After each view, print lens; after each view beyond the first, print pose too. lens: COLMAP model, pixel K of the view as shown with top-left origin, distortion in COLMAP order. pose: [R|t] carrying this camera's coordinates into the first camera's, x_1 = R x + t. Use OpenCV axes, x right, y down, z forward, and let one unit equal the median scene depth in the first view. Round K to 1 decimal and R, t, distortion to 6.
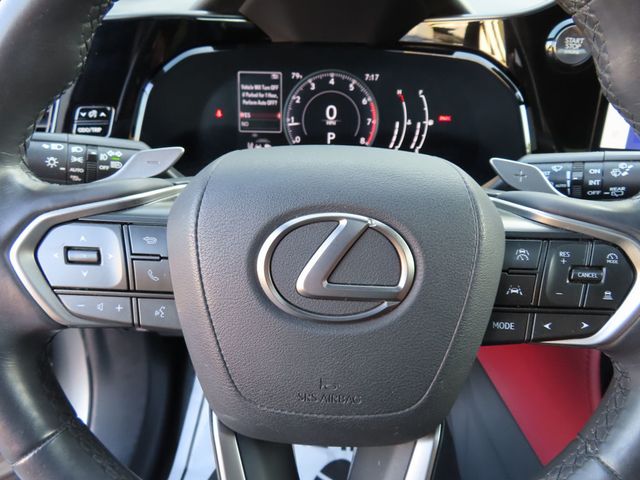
lens RADIAL K [[463.4, 0, 318.3], [0, 463.4, 240.3], [0, 0, 1]] dist [-0.008178, 0.008518]
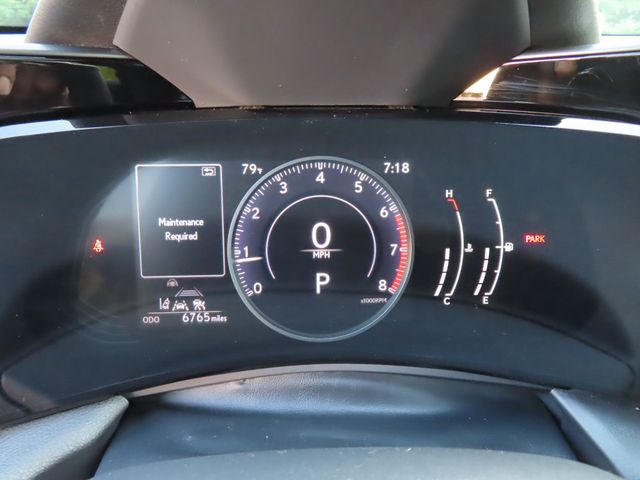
lens RADIAL K [[463.4, 0, 317.5], [0, 463.4, 238.2], [0, 0, 1]] dist [-0.008178, 0.008518]
pose [[0.994881, -0.040912, 0.092398, -0.024780], [0.052153, 0.991070, -0.122718, -0.213357], [-0.086553, 0.126909, 0.988131, 0.497741]]
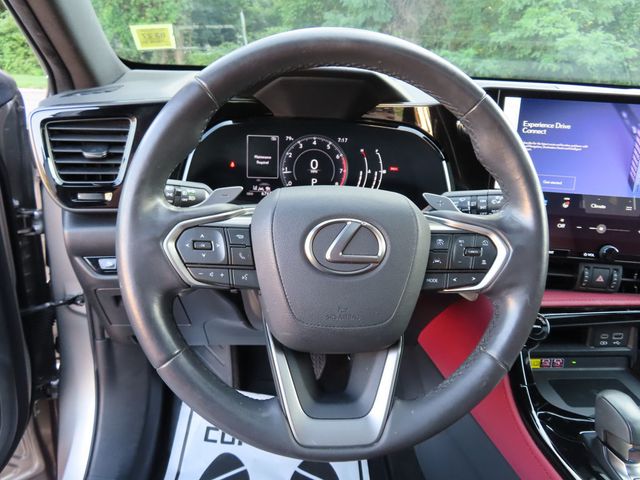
lens RADIAL K [[463.4, 0, 319.5], [0, 463.4, 238.6], [0, 0, 1]] dist [-0.008178, 0.008518]
pose [[0.993697, -0.011624, 0.111498, -0.116866], [0.022713, 0.994857, -0.098706, 0.086900], [-0.109778, 0.100616, 0.988851, -0.367594]]
